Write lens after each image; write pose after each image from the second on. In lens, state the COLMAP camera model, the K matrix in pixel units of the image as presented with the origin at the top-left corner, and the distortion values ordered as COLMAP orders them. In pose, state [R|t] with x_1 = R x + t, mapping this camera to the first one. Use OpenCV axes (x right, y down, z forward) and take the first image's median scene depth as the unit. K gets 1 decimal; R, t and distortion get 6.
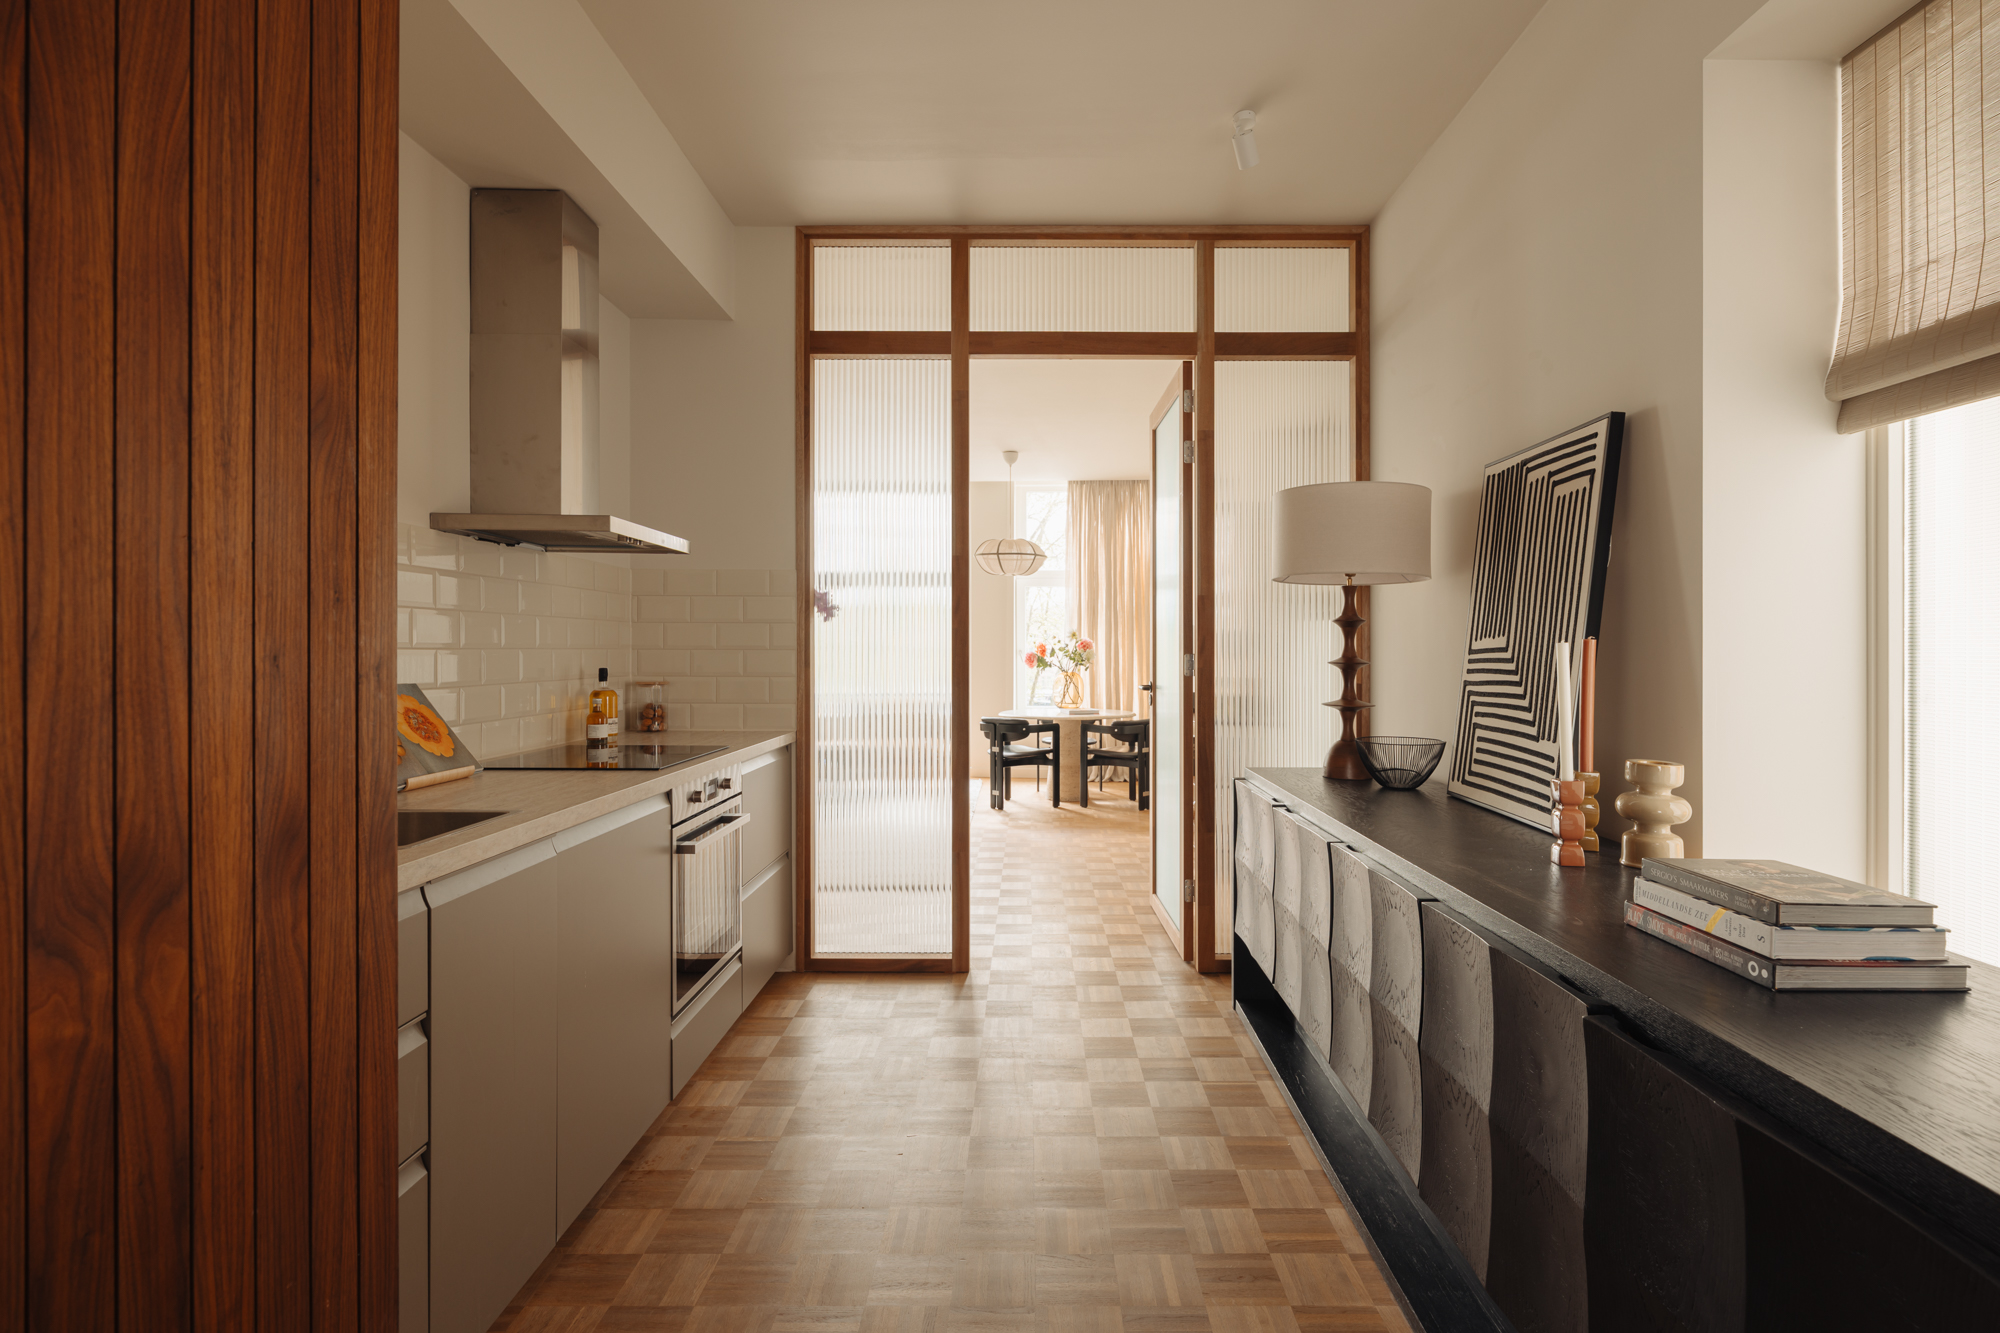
lens RADIAL K [[1003.1, 0, 1037.3], [0, 1003.1, 654.8], [0, 0, 1]] dist [-0.001198, -0.000166]
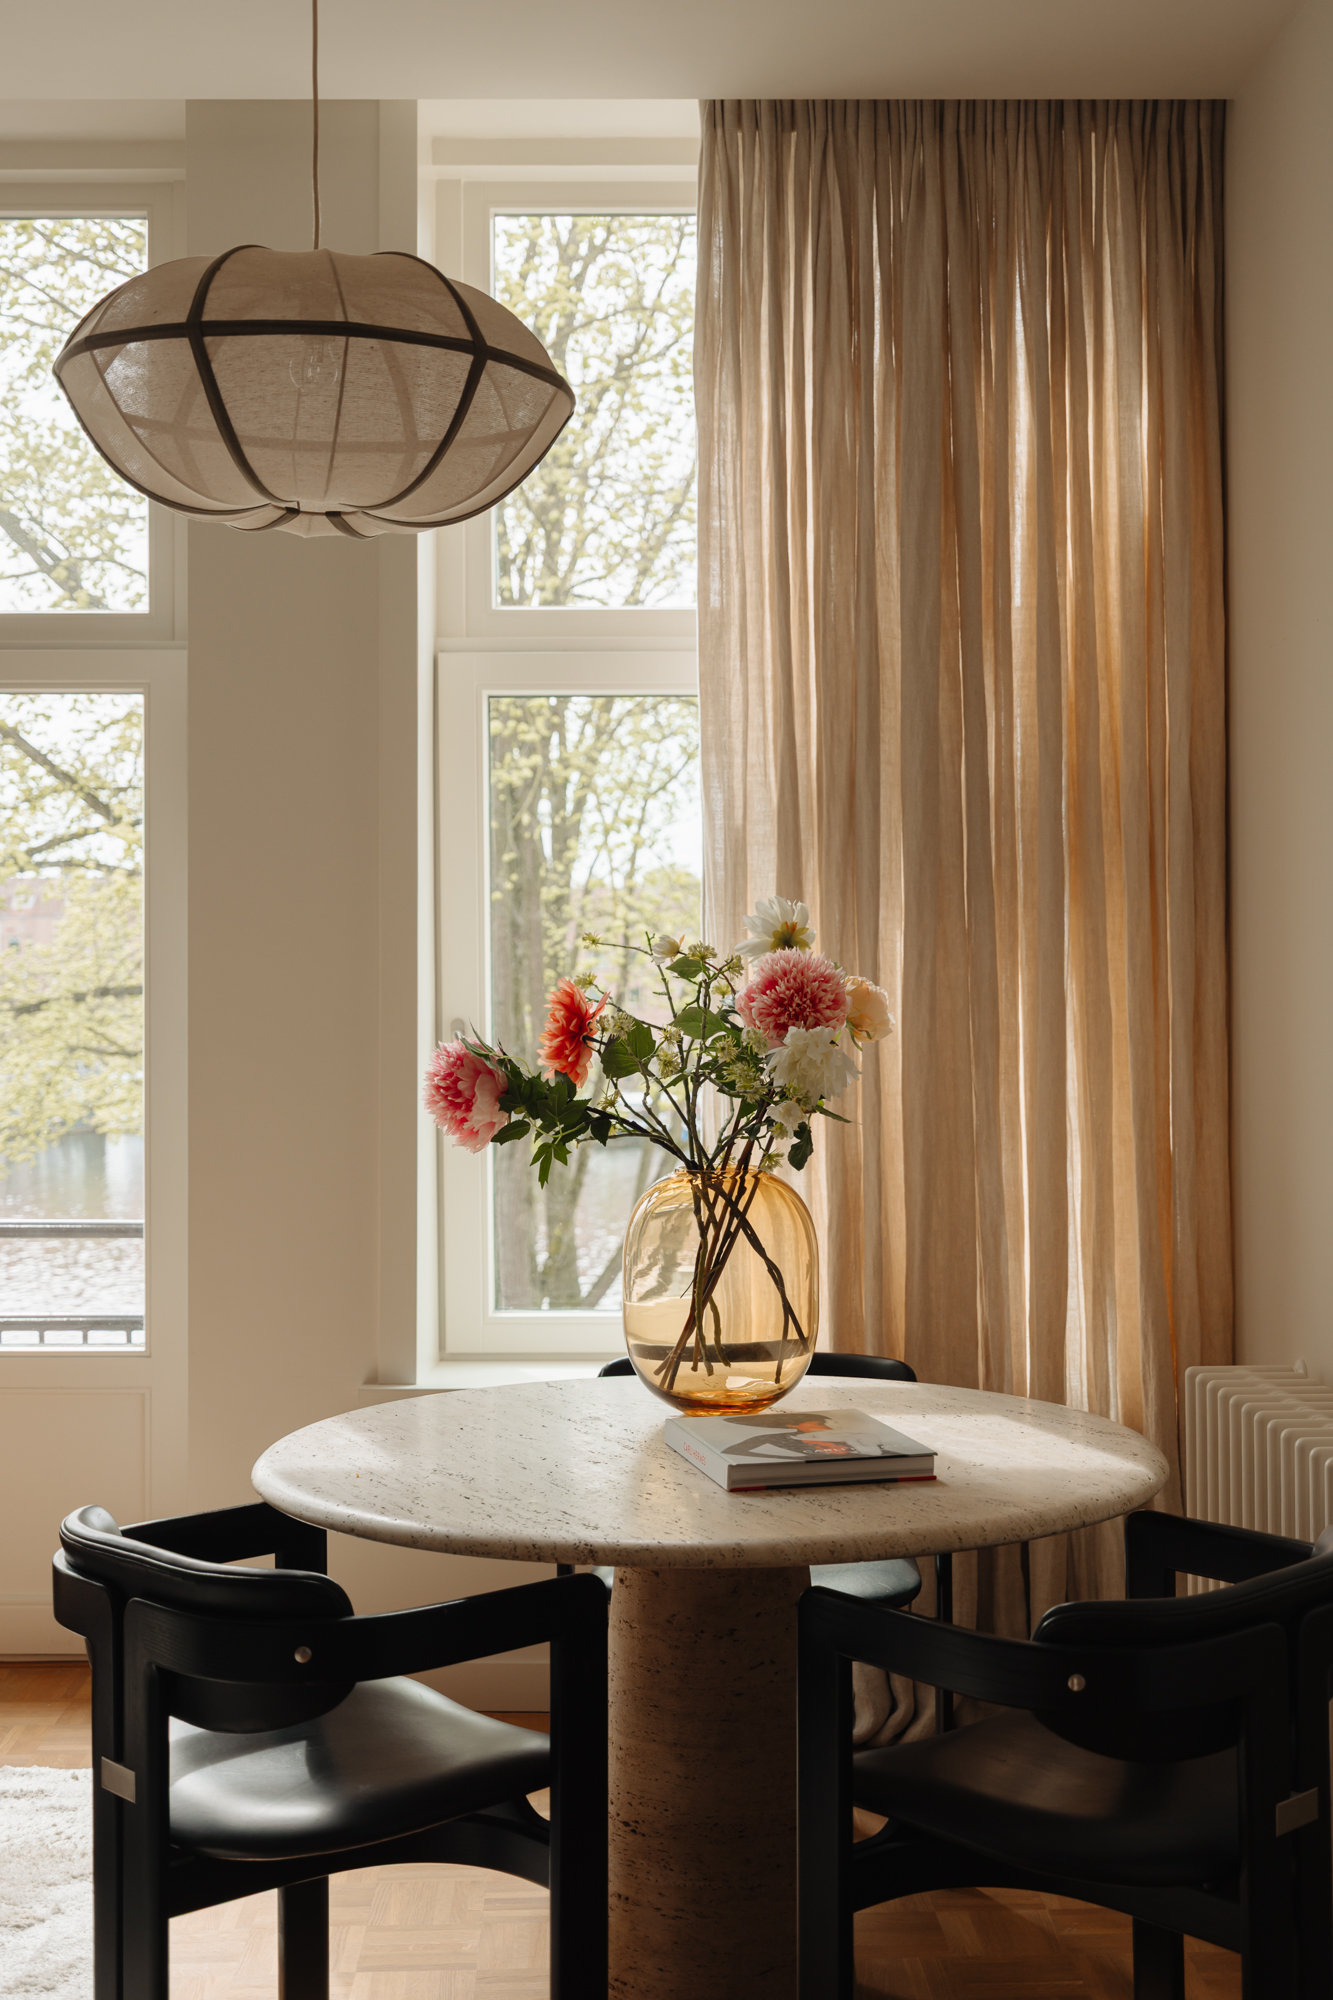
lens RADIAL K [[2451.6, 0, 786.6], [0, 2451.6, 990.2], [0, 0, 1]] dist [0.008729, -0.001077]
pose [[0.999894, -0.002973, -0.014248, 0.105710], [0.002708, 0.999825, -0.018536, -0.008822], [0.014301, 0.018495, 0.999727, 1.419053]]
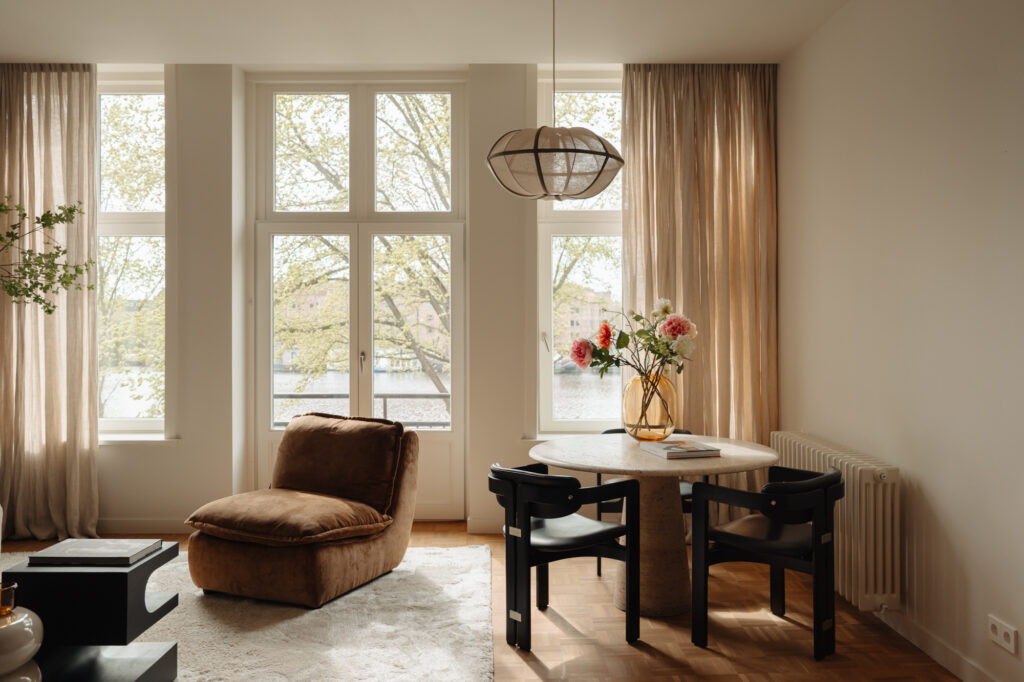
lens RADIAL K [[871.0, 0, 558.0], [0, 871.0, 328.6], [0, 0, 1]] dist [-0.007277, 0.017491]
pose [[0.999922, -0.002052, -0.012296, -0.031318], [0.001927, 0.999947, -0.010132, -0.008669], [0.012316, 0.010108, 0.999873, 1.181702]]
